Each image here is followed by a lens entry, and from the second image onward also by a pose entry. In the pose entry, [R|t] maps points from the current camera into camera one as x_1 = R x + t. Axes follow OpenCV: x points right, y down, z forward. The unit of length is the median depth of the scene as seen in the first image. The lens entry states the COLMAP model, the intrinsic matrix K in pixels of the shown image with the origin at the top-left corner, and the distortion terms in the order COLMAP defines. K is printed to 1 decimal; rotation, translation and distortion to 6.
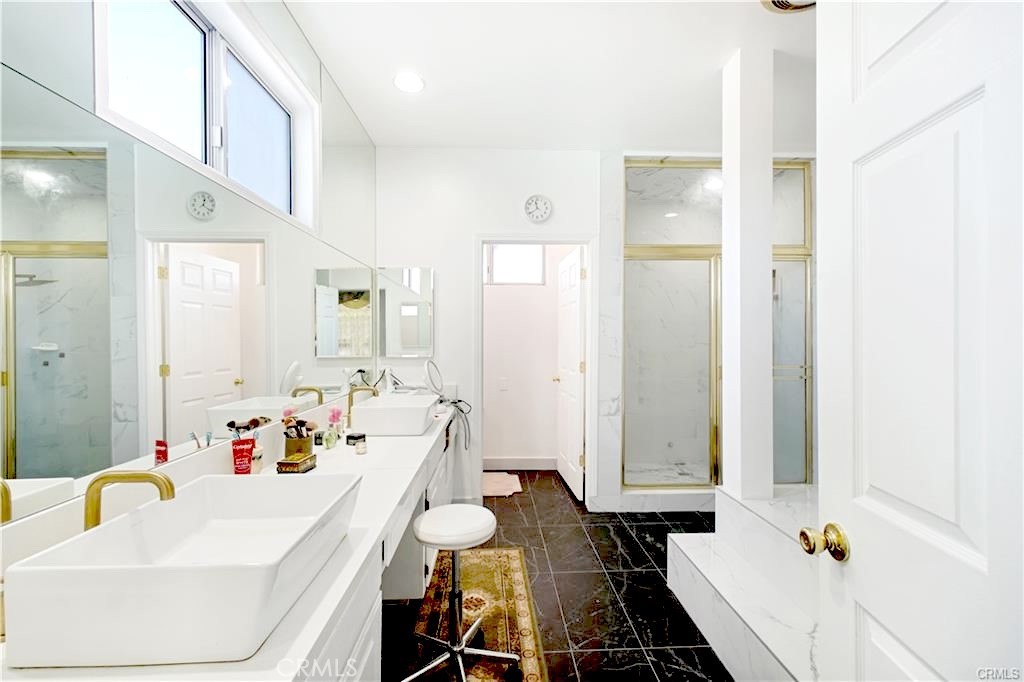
lens RADIAL K [[437.5, 0, 510.5], [0, 437.5, 343.8], [0, 0, 1]] dist [0.009060, 0.000196]
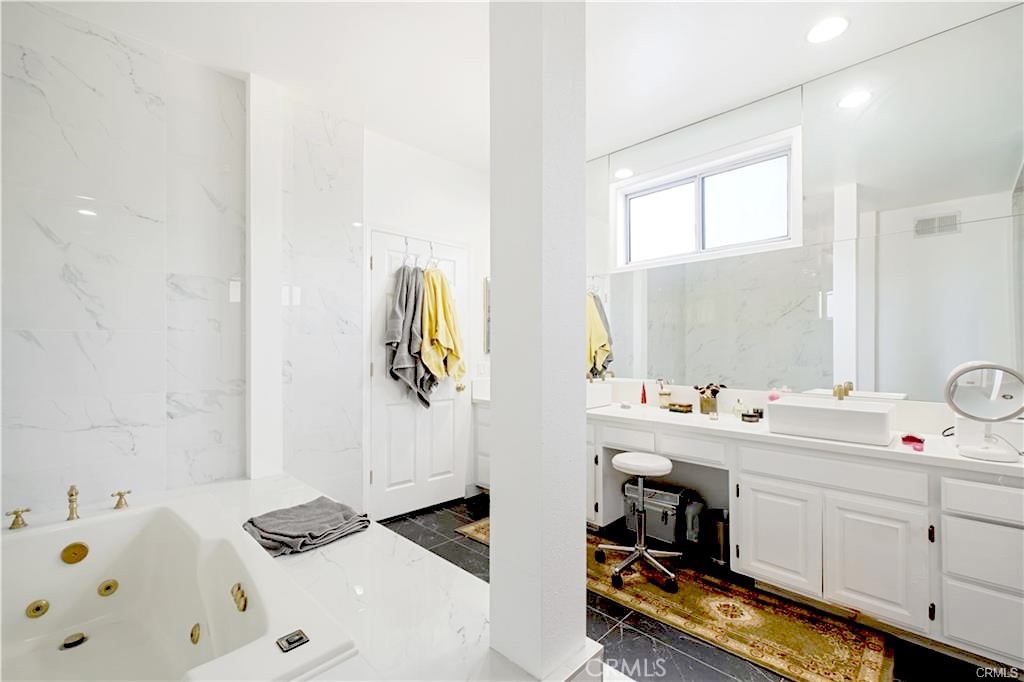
lens RADIAL K [[437.5, 0, 510.5], [0, 437.5, 343.8], [0, 0, 1]] dist [0.009060, 0.000196]
pose [[-0.730893, -0.001253, -0.682491, 0.942395], [-0.001959, 0.999998, 0.000261, 0.007075], [0.682490, 0.001527, -0.730894, 1.397395]]
